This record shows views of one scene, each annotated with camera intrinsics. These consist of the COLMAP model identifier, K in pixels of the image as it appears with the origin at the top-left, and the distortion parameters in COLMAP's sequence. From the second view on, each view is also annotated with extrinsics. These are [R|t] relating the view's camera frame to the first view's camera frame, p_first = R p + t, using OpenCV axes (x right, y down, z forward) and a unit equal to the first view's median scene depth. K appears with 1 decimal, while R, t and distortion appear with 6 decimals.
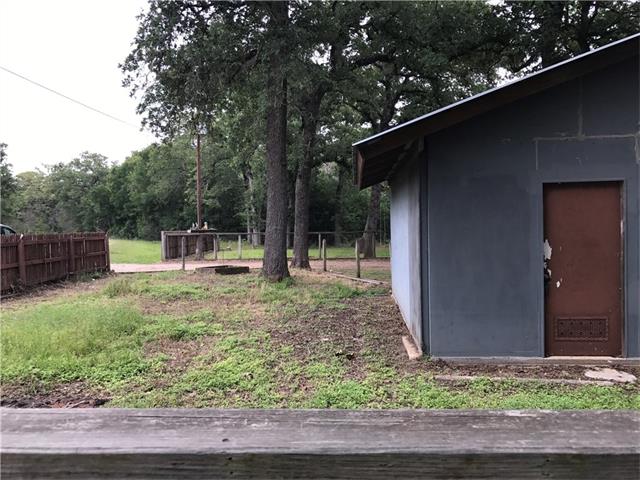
lens RADIAL K [[522.1, 0, 320.0], [0, 522.1, 240.0], [0, 0, 1]] dist [0.014063, -0.006480]
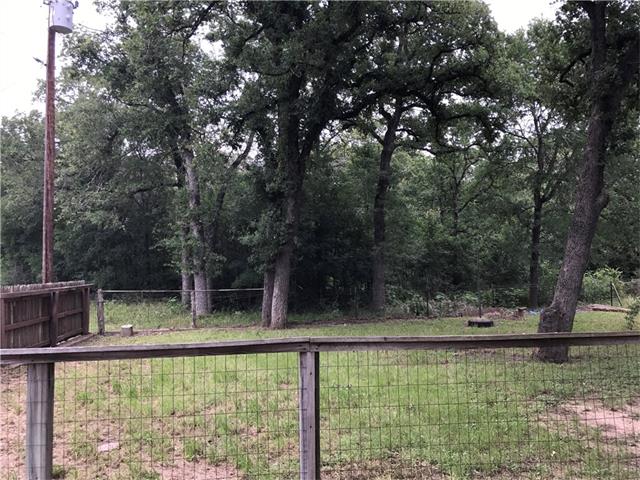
lens RADIAL K [[522.1, 0, 320.0], [0, 522.1, 240.0], [0, 0, 1]] dist [0.014063, -0.006480]
pose [[0.995213, -0.000874, 0.097721, -0.036986], [0.008680, 0.996799, -0.079482, -0.008807], [-0.097339, 0.079950, 0.992035, 0.310183]]
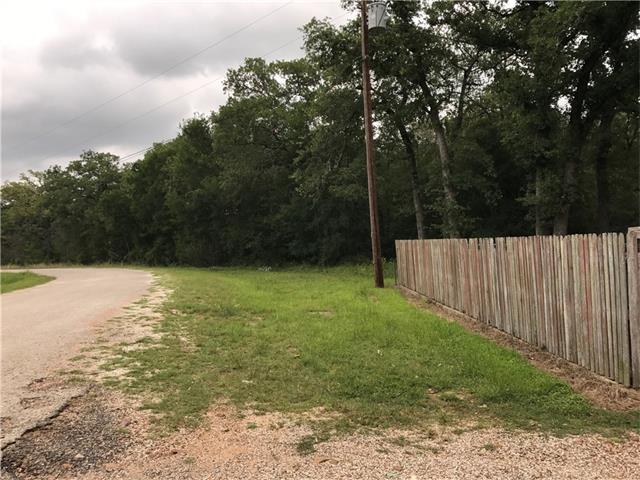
lens RADIAL K [[522.1, 0, 320.0], [0, 522.1, 240.0], [0, 0, 1]] dist [0.014063, -0.006480]
pose [[0.998985, -0.043840, 0.010358, -0.145019], [0.044128, 0.998592, -0.029450, -0.004726], [-0.009052, 0.029877, 0.999513, 0.279757]]
